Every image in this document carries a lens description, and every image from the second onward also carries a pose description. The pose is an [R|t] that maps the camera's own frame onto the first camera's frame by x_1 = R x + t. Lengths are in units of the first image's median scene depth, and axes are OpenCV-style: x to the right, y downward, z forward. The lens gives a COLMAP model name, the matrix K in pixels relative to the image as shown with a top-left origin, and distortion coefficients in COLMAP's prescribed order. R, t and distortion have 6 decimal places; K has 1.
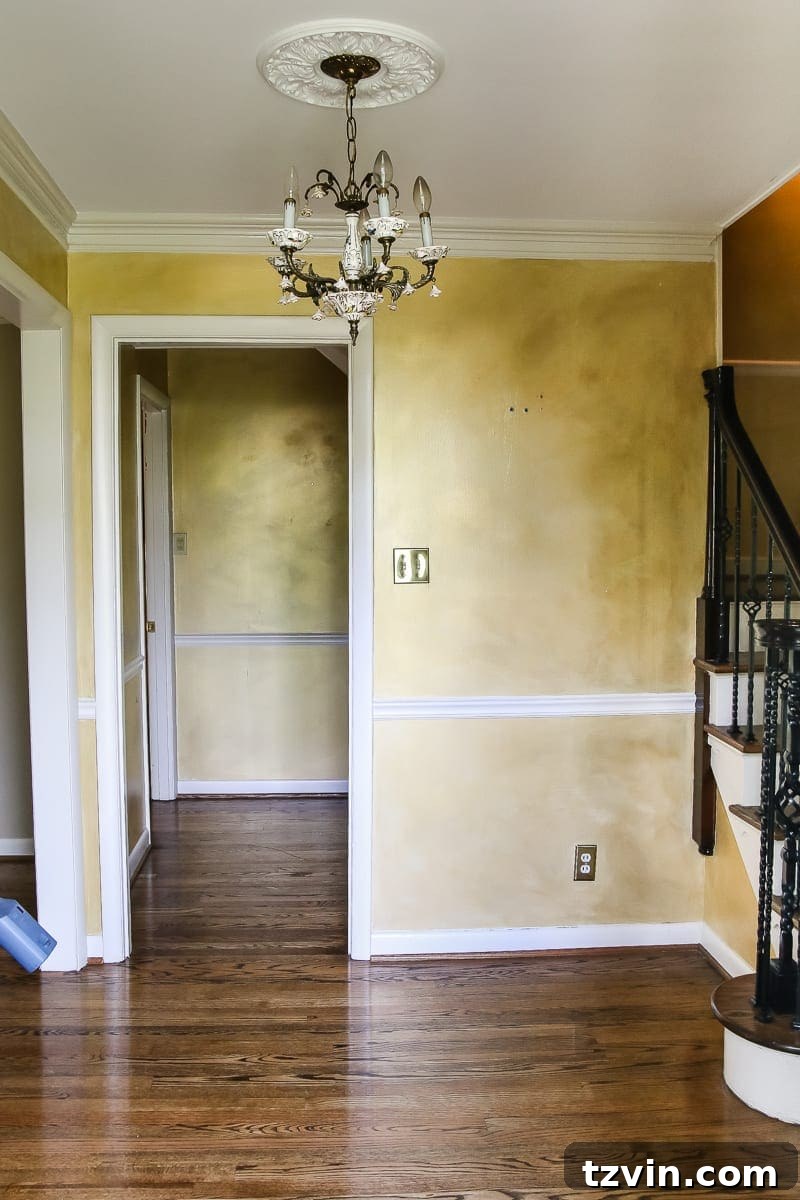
lens RADIAL K [[1023.7, 0, 400.0], [0, 1023.7, 600.0], [0, 0, 1]] dist [-0.114881, 0.123948]
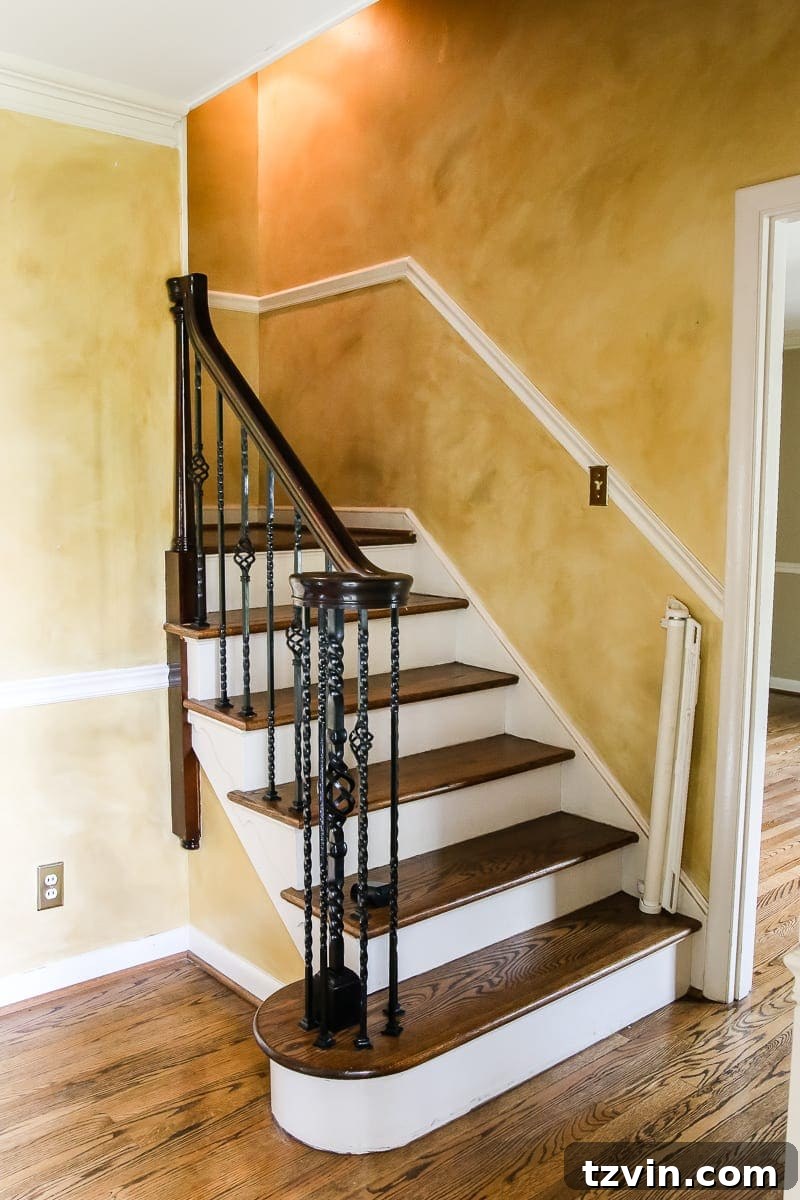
lens RADIAL K [[1023.7, 0, 400.0], [0, 1023.7, 600.0], [0, 0, 1]] dist [-0.114881, 0.123948]
pose [[0.813807, -0.057361, 0.578298, -0.040751], [0.033084, 0.998076, 0.052440, 0.000743], [-0.580193, -0.023544, 0.814139, 0.203901]]
